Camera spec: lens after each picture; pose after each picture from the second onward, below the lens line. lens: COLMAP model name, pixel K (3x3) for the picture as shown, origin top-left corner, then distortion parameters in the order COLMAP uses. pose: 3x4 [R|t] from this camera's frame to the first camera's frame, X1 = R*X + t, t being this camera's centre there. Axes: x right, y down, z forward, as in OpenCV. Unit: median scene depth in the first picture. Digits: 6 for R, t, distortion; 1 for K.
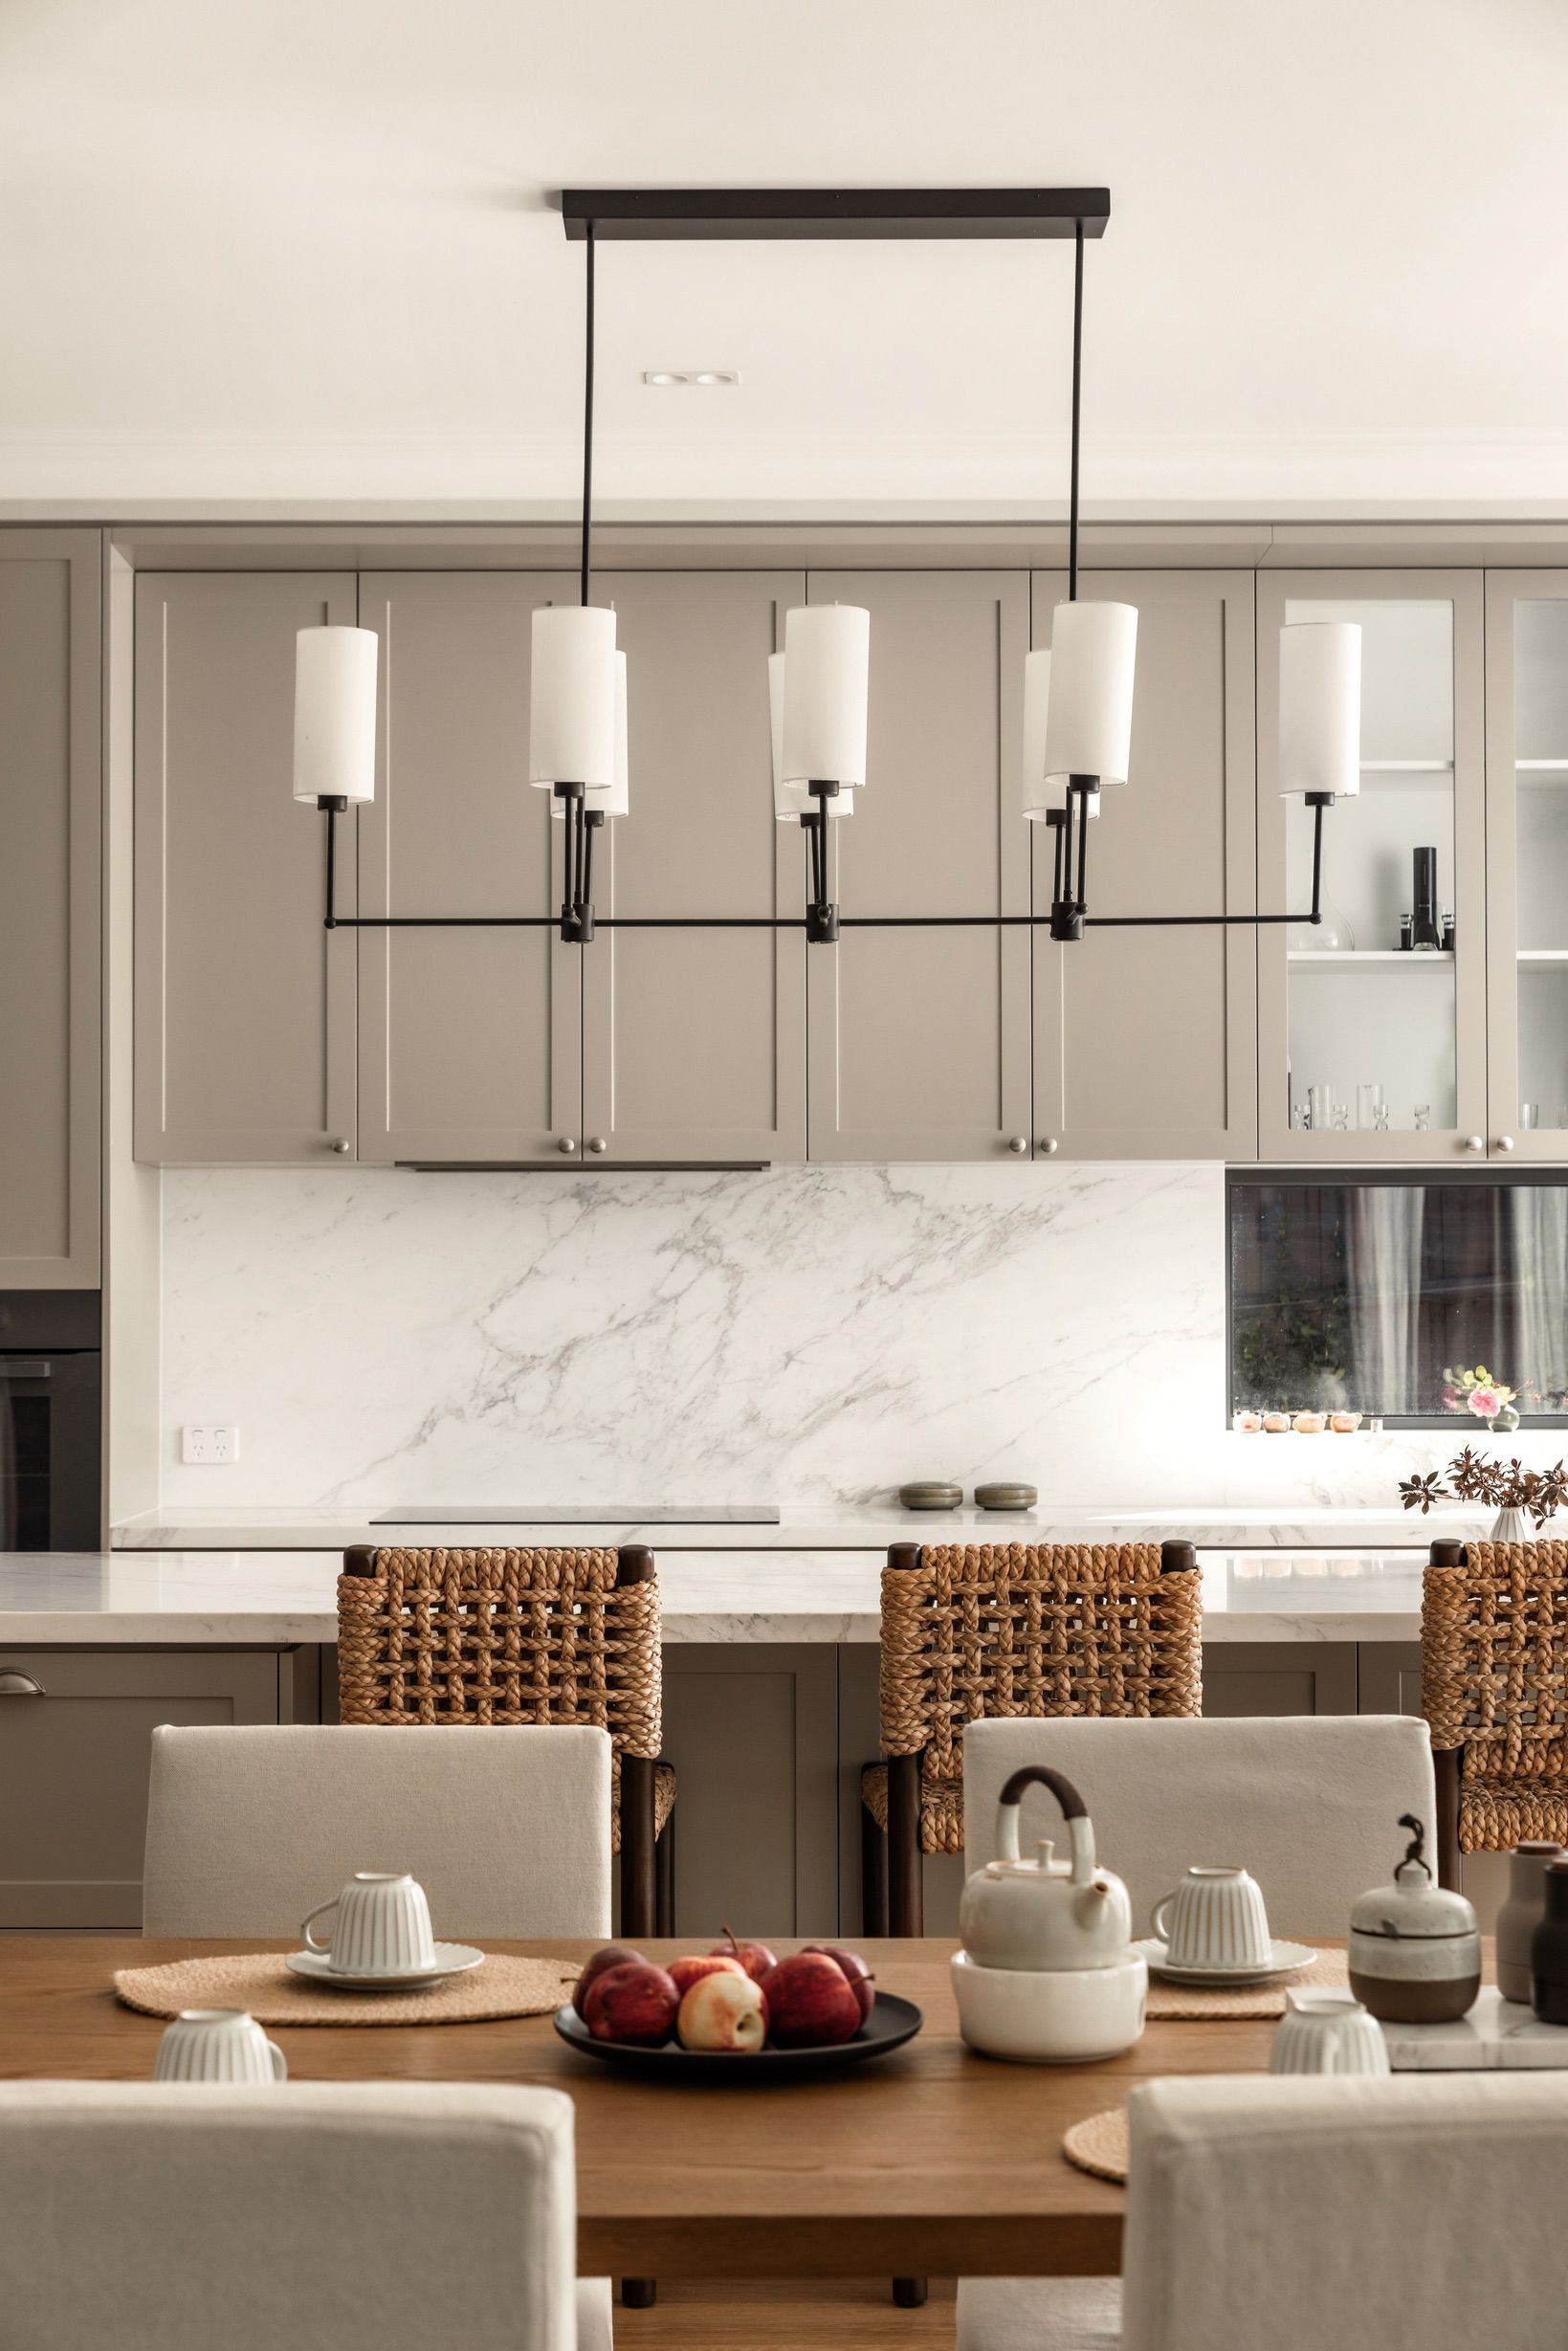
lens RADIAL K [[4103.9, 0, 784.0], [0, 4103.9, 1175.5], [0, 0, 1]] dist [-0.004538, -0.029723]
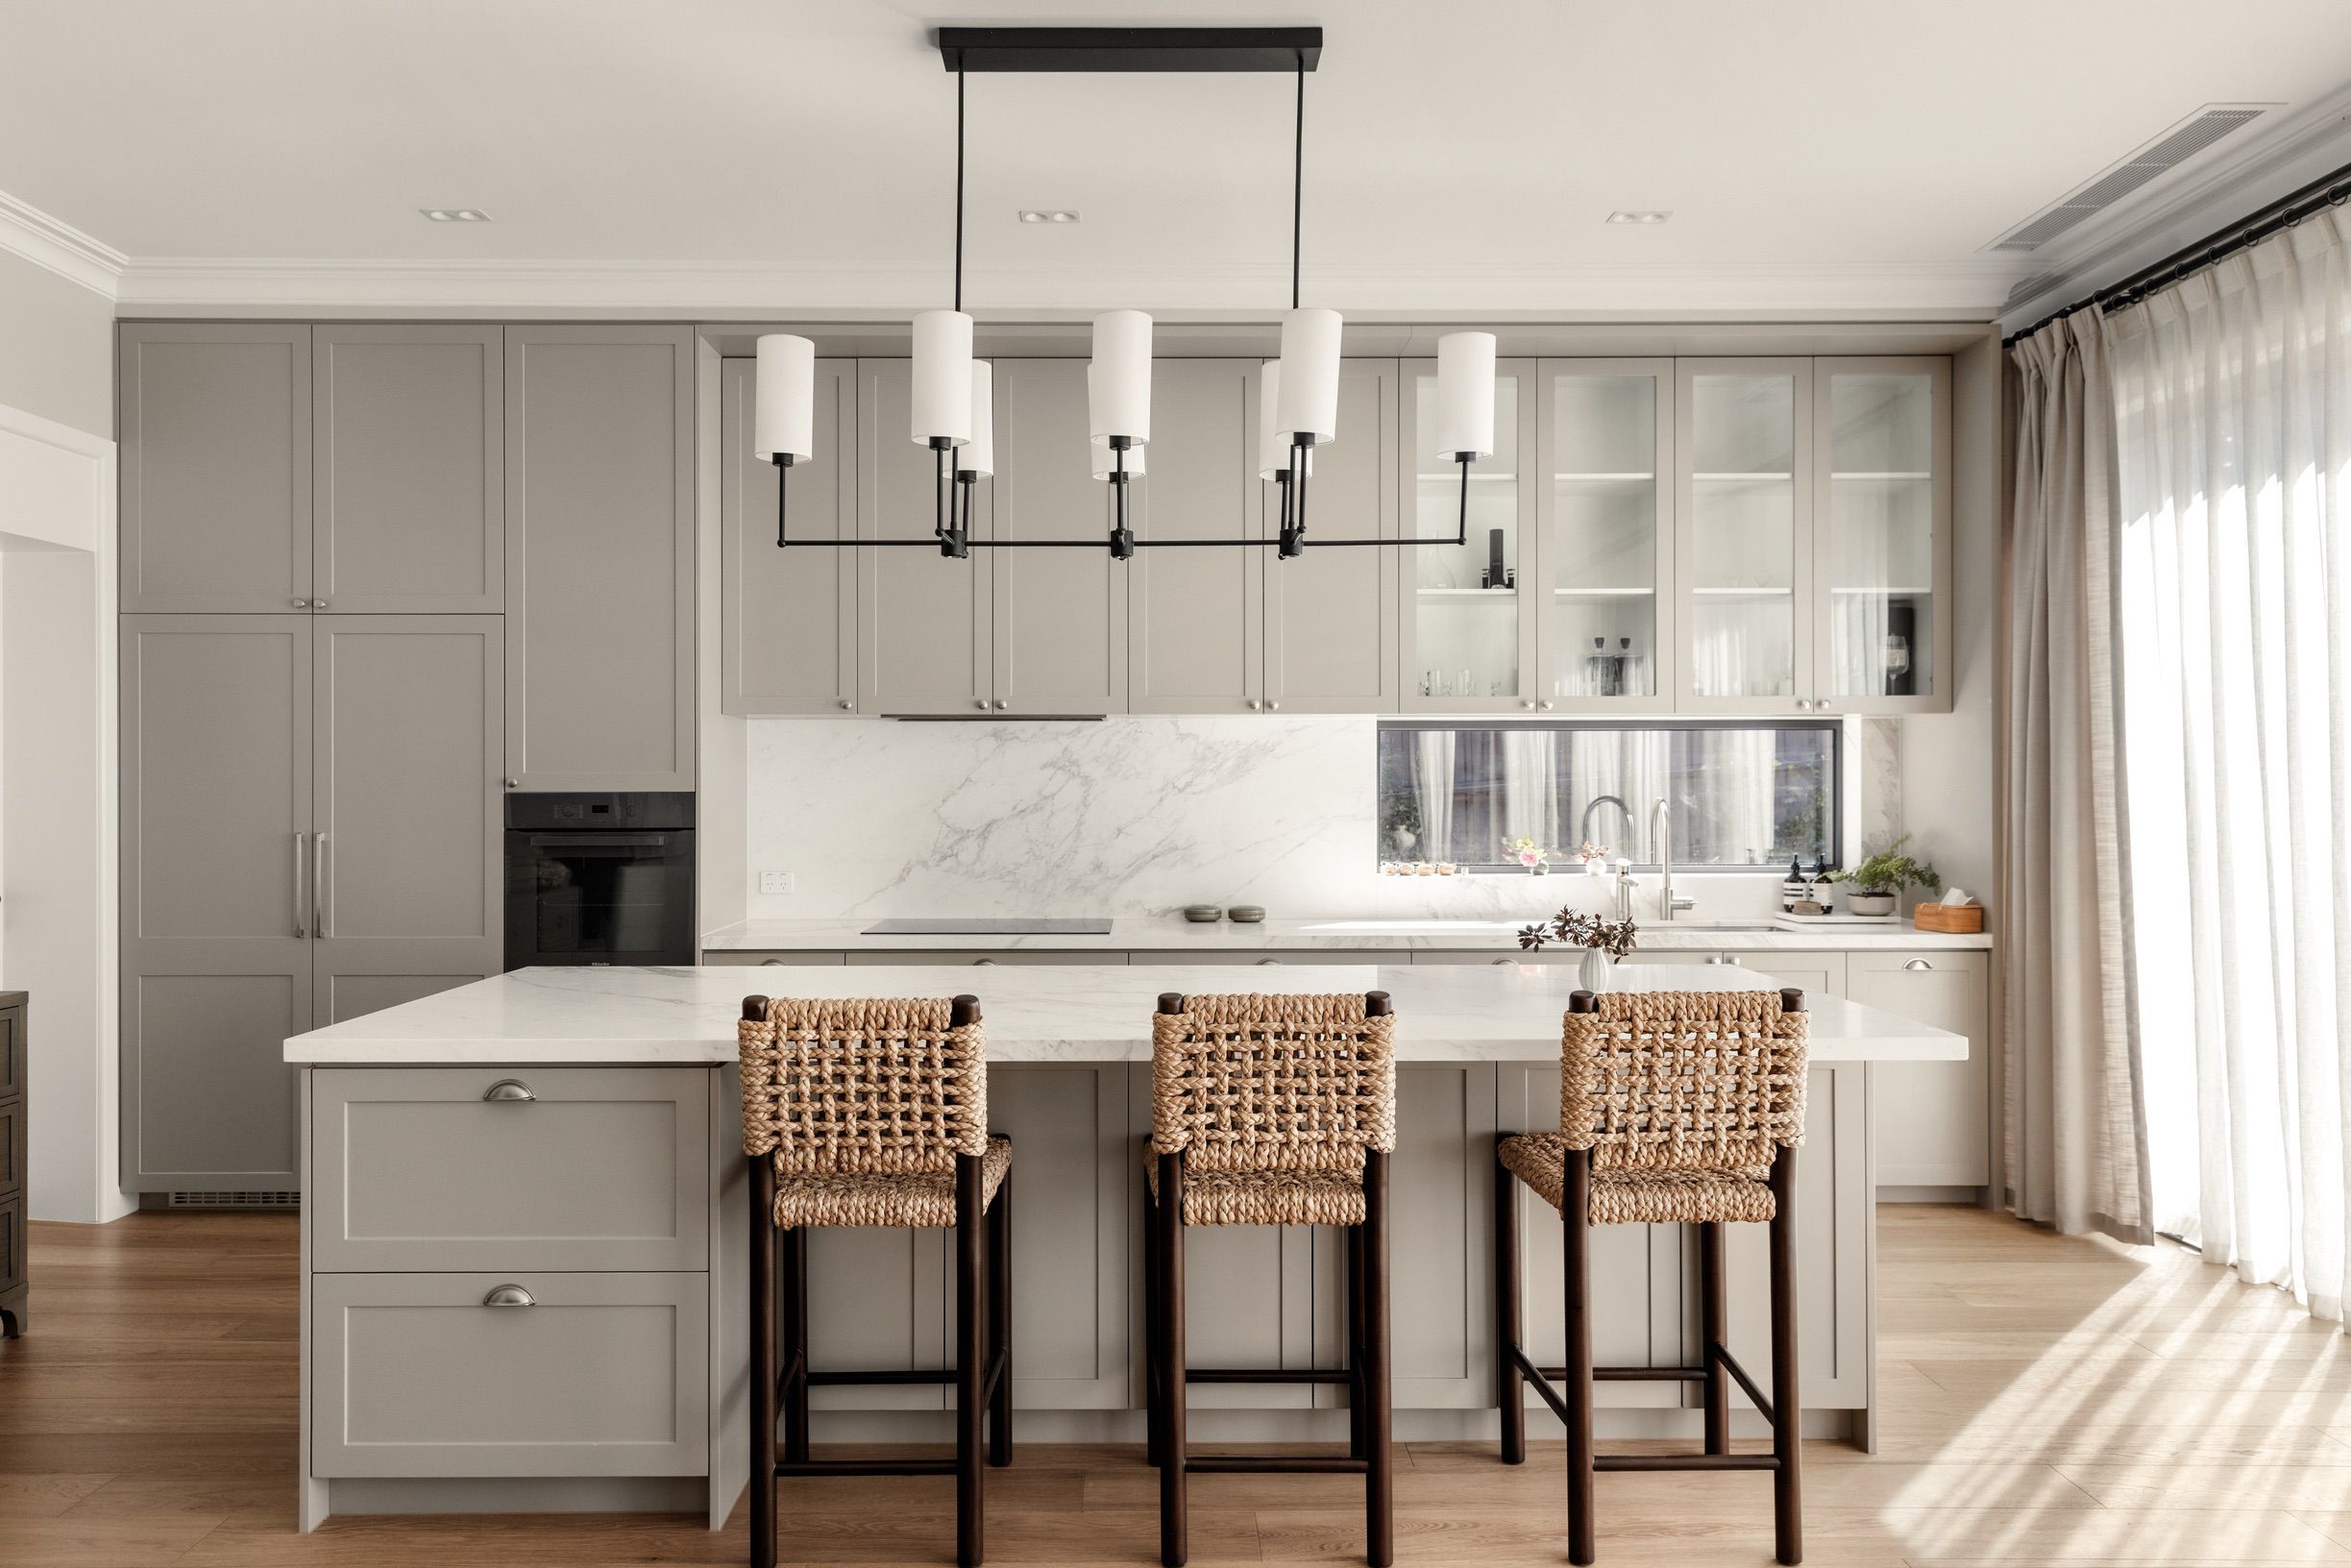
lens RADIAL K [[1763.3, 0, 1175.5], [0, 1763.3, 784.0], [0, 0, 1]] dist [0.000742, 0.000667]
pose [[0.999906, 0.000765, 0.013706, 0.022265], [-0.001166, 0.999570, 0.029297, 0.005502], [-0.013678, -0.029310, 0.999477, 0.419647]]
